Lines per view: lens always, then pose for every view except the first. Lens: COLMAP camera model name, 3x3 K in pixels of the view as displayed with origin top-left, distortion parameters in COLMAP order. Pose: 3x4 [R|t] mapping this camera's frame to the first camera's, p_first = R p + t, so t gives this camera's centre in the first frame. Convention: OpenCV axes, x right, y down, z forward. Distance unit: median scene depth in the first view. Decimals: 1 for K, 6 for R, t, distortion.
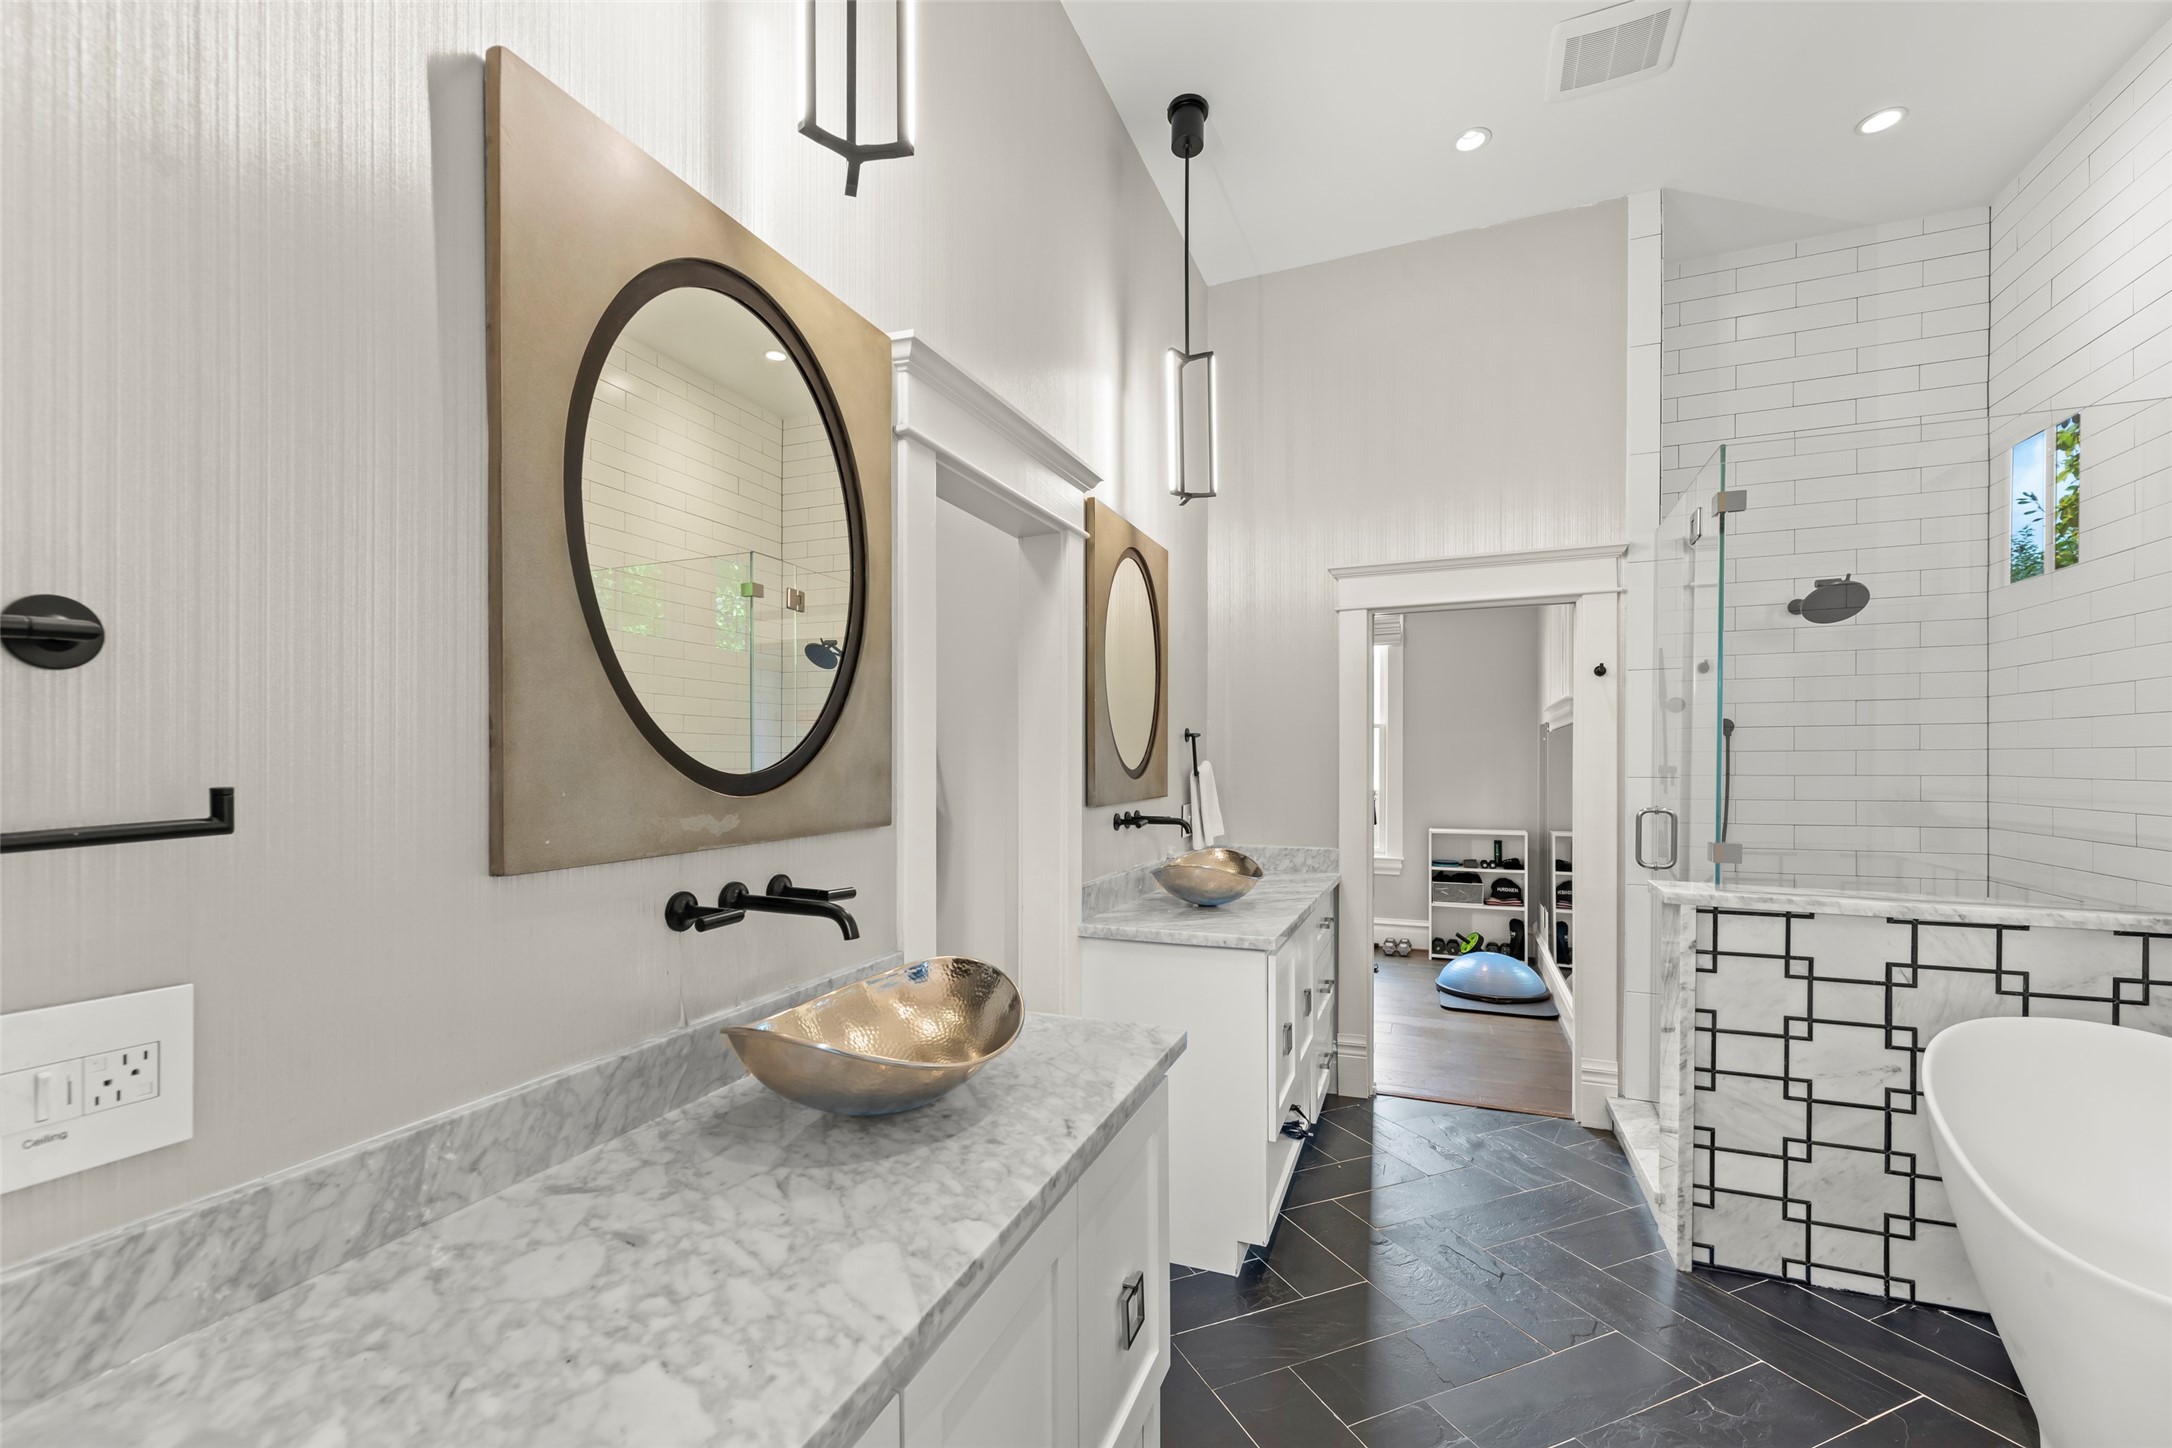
lens RADIAL K [[871.8, 0, 1099.3], [0, 871.8, 756.7], [0, 0, 1]] dist [-0.001575, 0.000264]
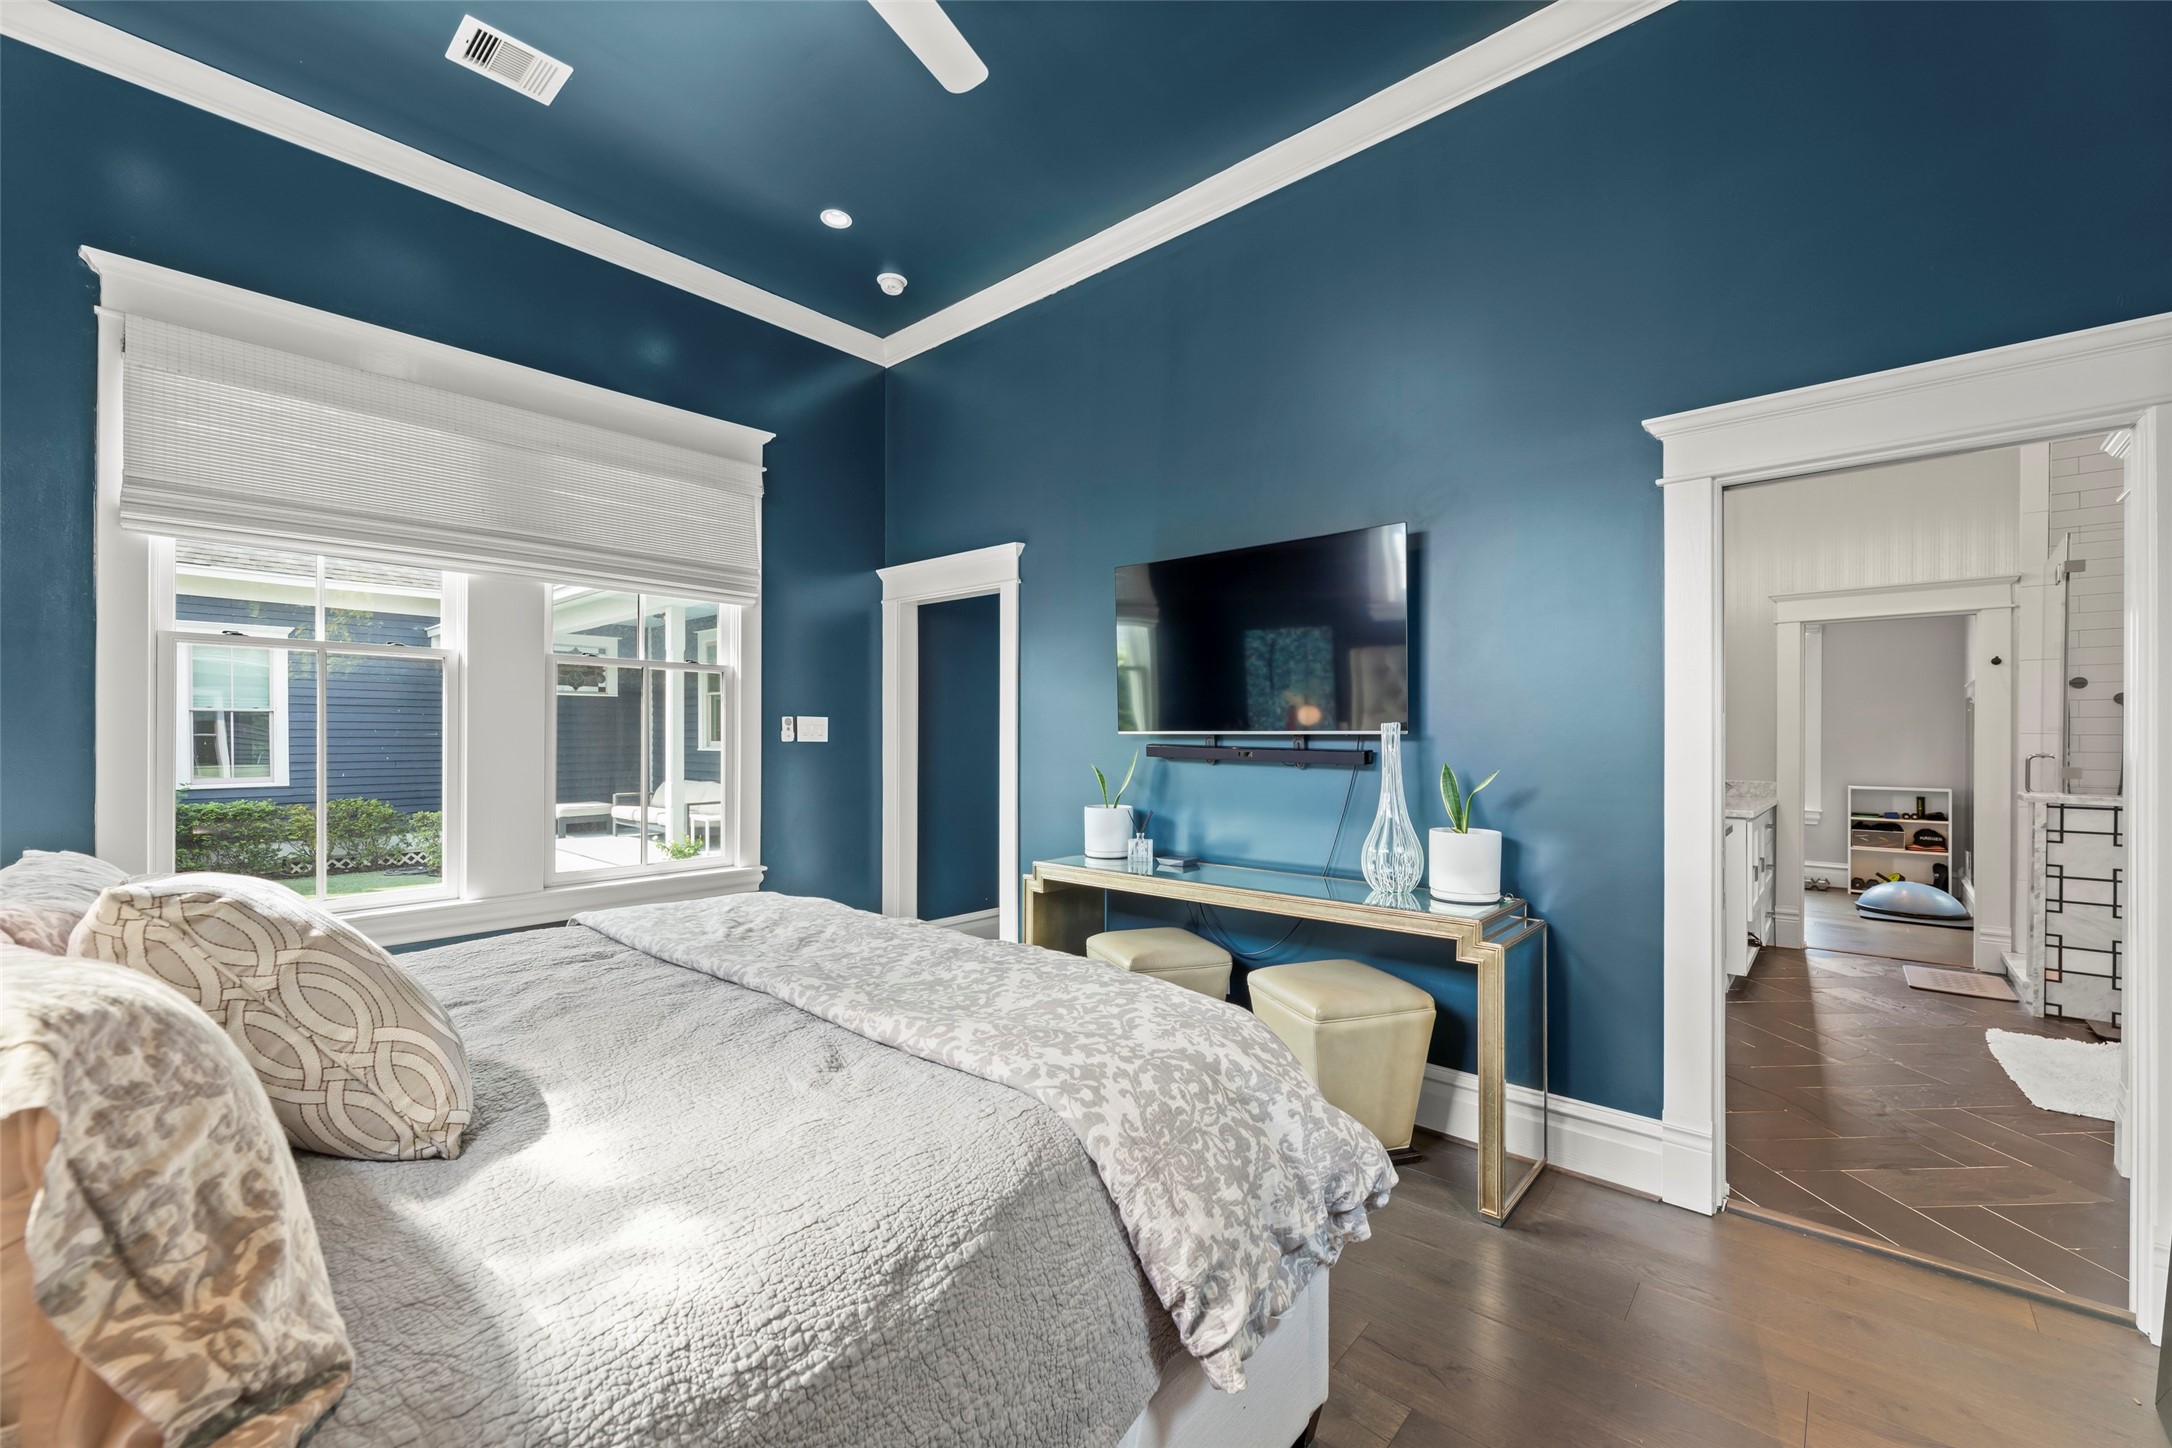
lens RADIAL K [[871.8, 0, 1085.0], [0, 871.8, 731.2], [0, 0, 1]] dist [-0.001575, 0.000264]
pose [[0.938129, 0.003886, -0.346264, -0.242888], [-0.005641, 0.999976, -0.004062, 0.023075], [0.346240, 0.005764, 0.938128, -0.616784]]
